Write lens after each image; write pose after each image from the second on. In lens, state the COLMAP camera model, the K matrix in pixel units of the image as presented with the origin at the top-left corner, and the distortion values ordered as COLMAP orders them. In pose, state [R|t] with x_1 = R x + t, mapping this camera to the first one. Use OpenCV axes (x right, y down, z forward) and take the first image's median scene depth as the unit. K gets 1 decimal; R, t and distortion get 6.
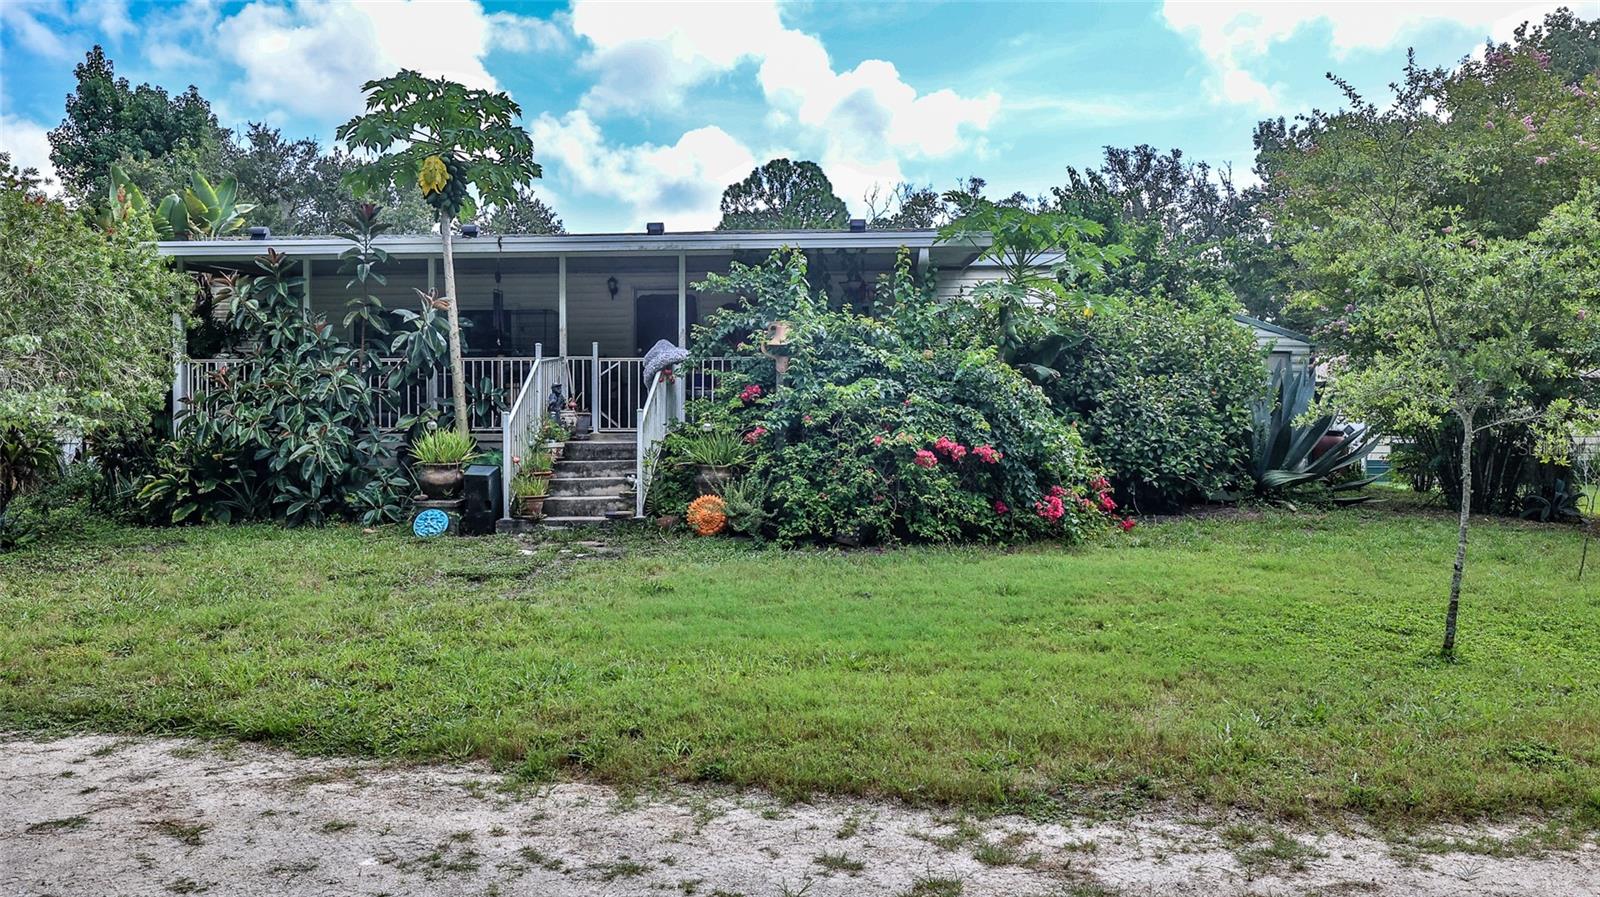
lens RADIAL K [[1329.5, 0, 800.3], [0, 1329.5, 446.0], [0, 0, 1]] dist [0.007218, 0.012397]
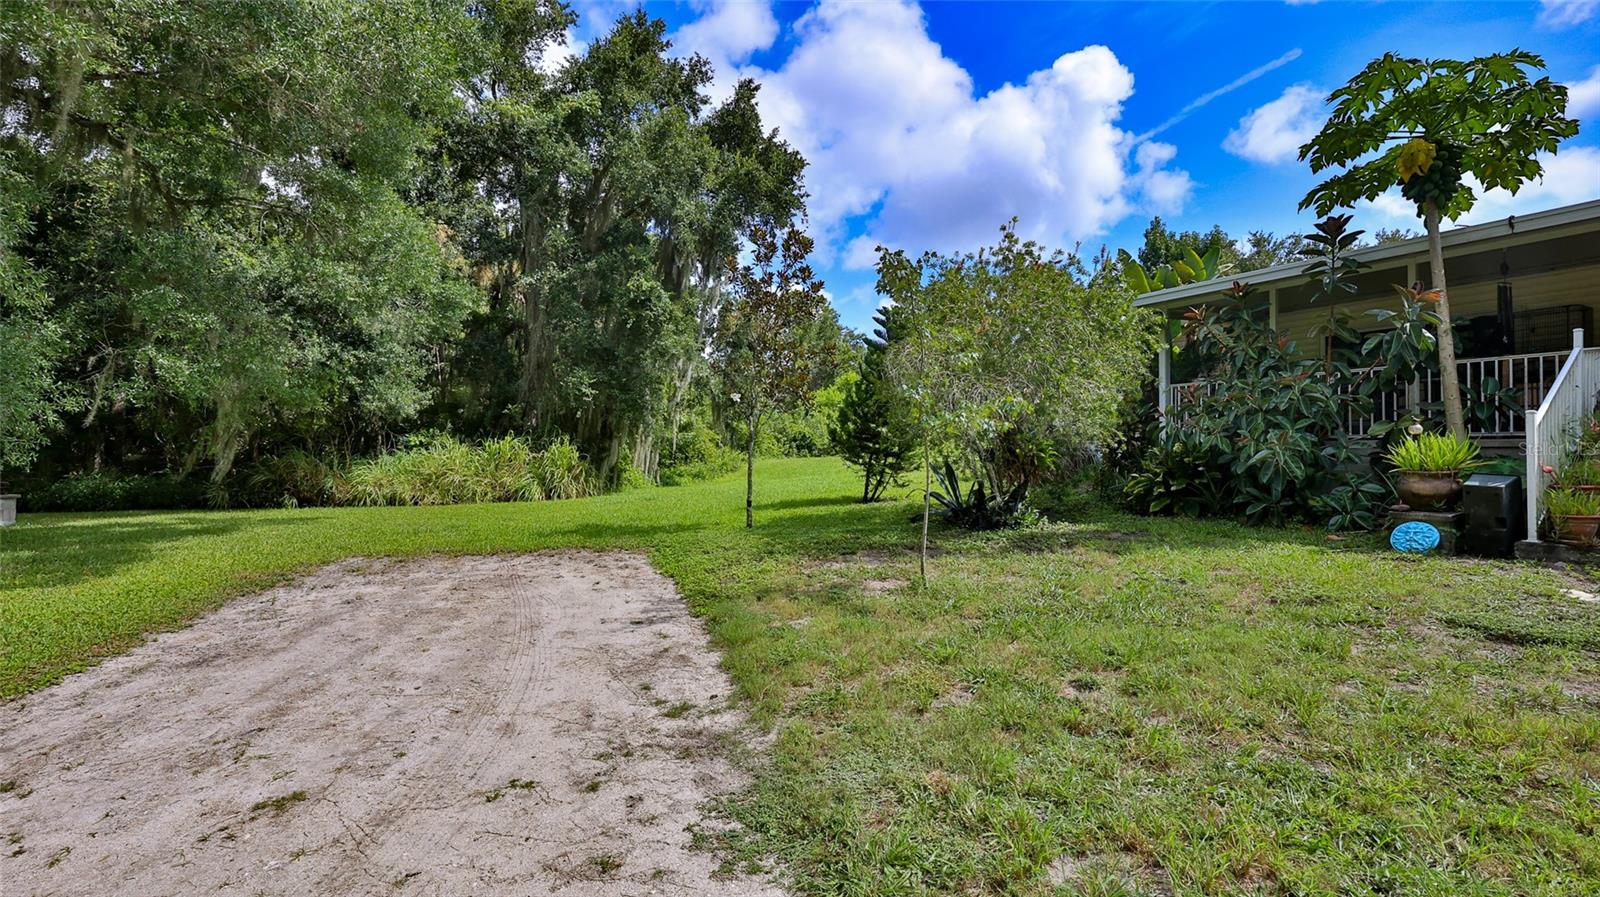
lens RADIAL K [[709.9, 0, 799.8], [0, 709.9, 444.8], [0, 0, 1]] dist [0.002217, -0.000193]
pose [[0.561156, -0.004775, -0.827697, -0.102853], [-0.005018, 0.999945, -0.009171, 0.001640], [0.827695, 0.009300, 0.561101, 0.352143]]
